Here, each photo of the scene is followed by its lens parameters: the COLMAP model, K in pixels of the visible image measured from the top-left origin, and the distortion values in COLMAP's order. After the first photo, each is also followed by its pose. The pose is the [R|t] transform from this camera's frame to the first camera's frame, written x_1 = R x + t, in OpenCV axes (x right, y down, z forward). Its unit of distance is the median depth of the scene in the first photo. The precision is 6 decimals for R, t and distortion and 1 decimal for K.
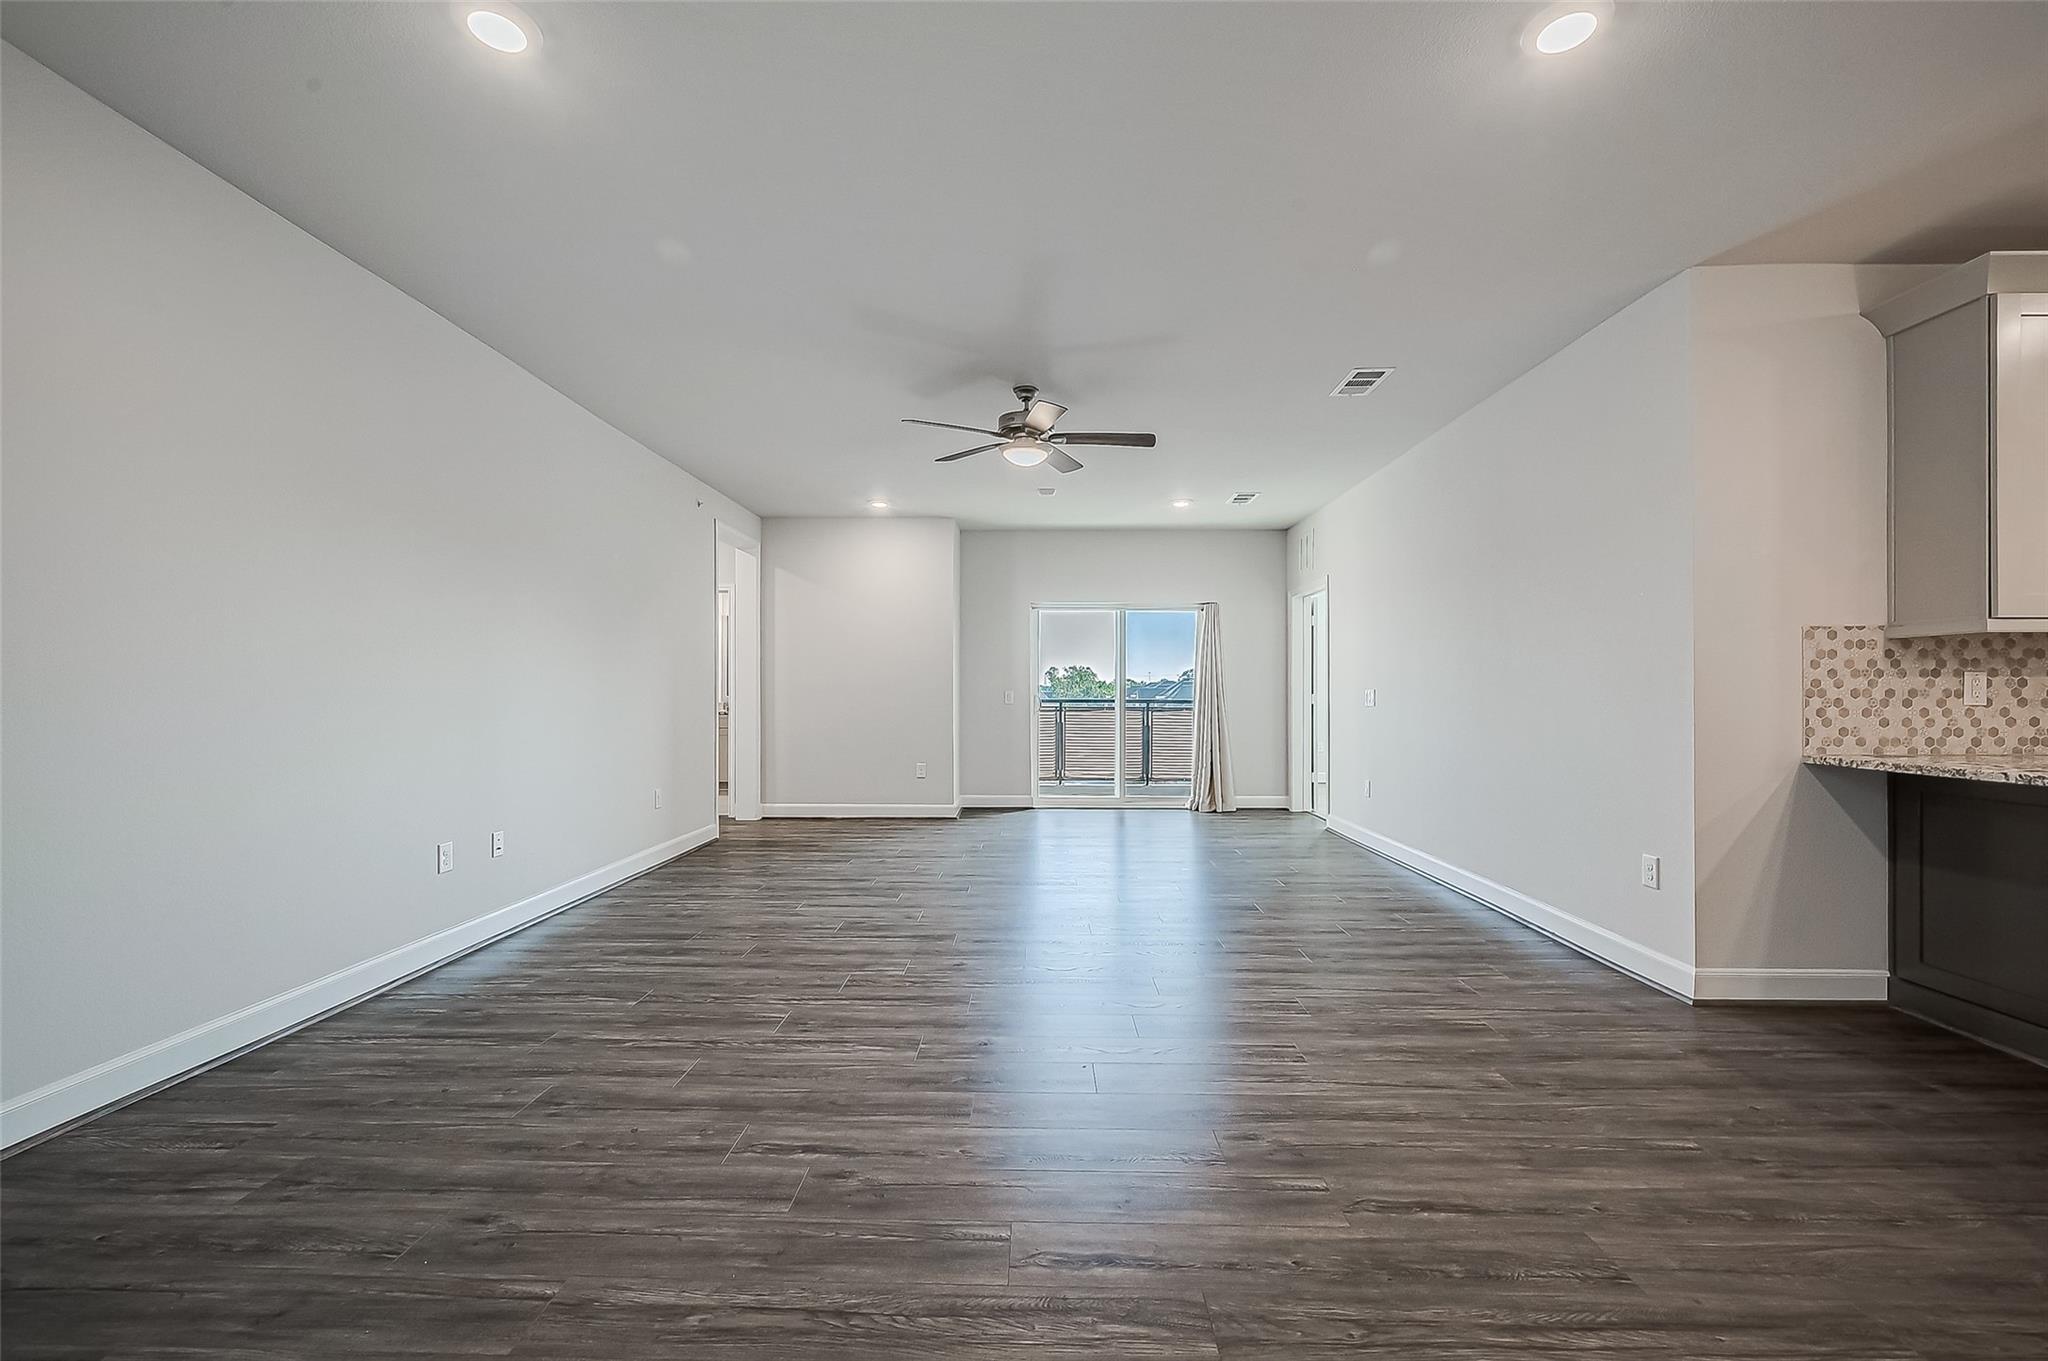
lens RADIAL K [[817.0, 0, 1024.0], [0, 817.0, 700.7], [0, 0, 1]] dist [0.000078, 0.000179]
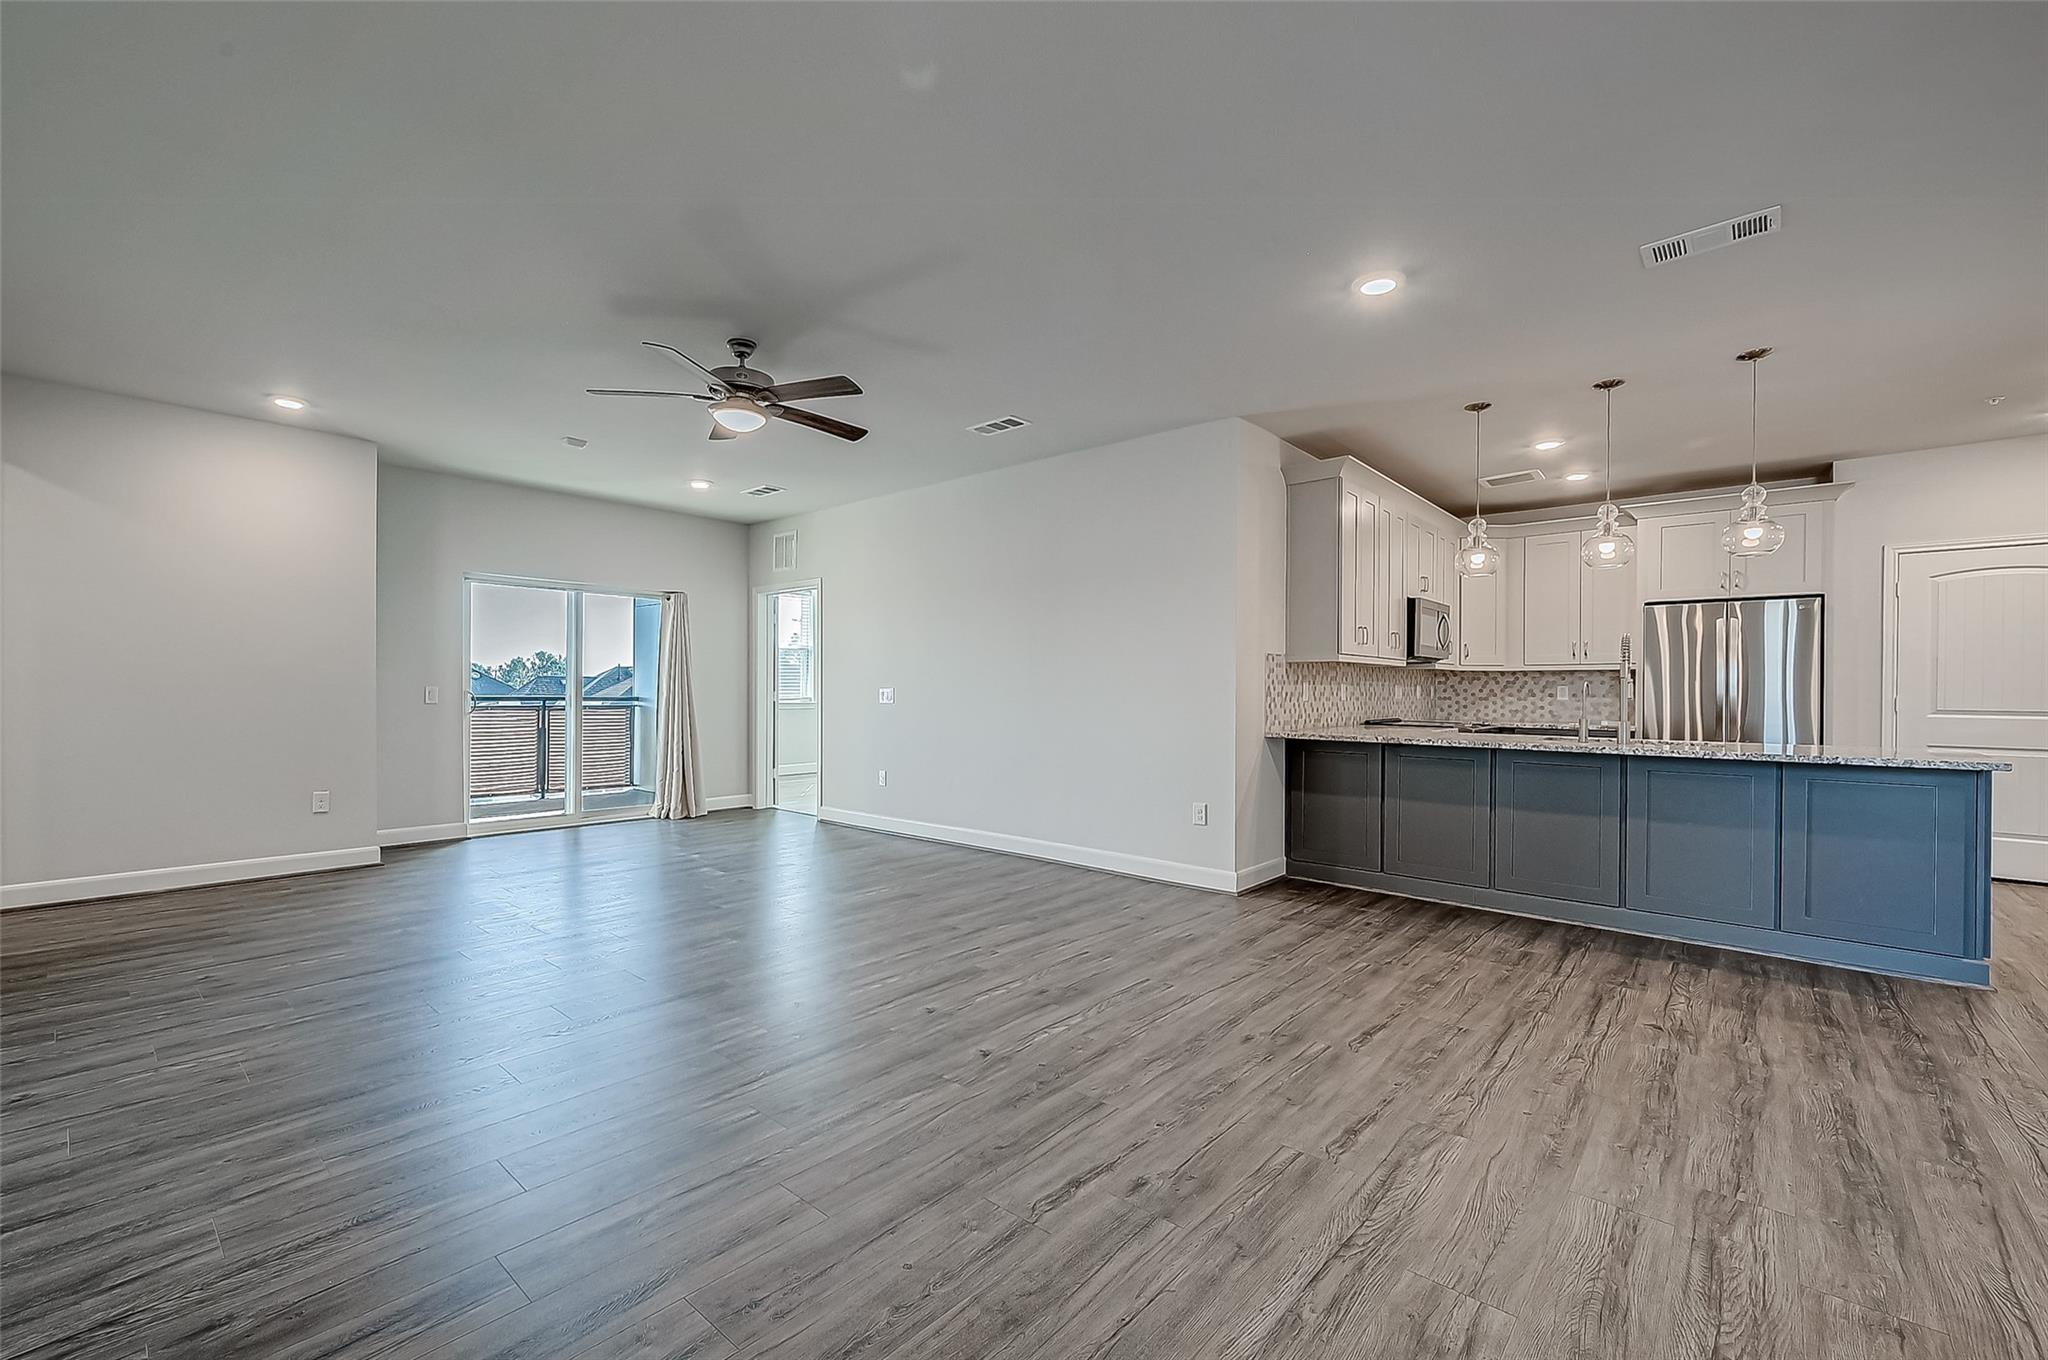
lens RADIAL K [[864.8, 0, 943.3], [0, 864.8, 701.1], [0, 0, 1]] dist [-0.001598, -0.000069]
pose [[0.673851, -0.006158, 0.738842, -0.623681], [0.001337, 0.999974, 0.007115, -0.007068], [-0.738866, -0.003806, 0.673841, 0.254352]]
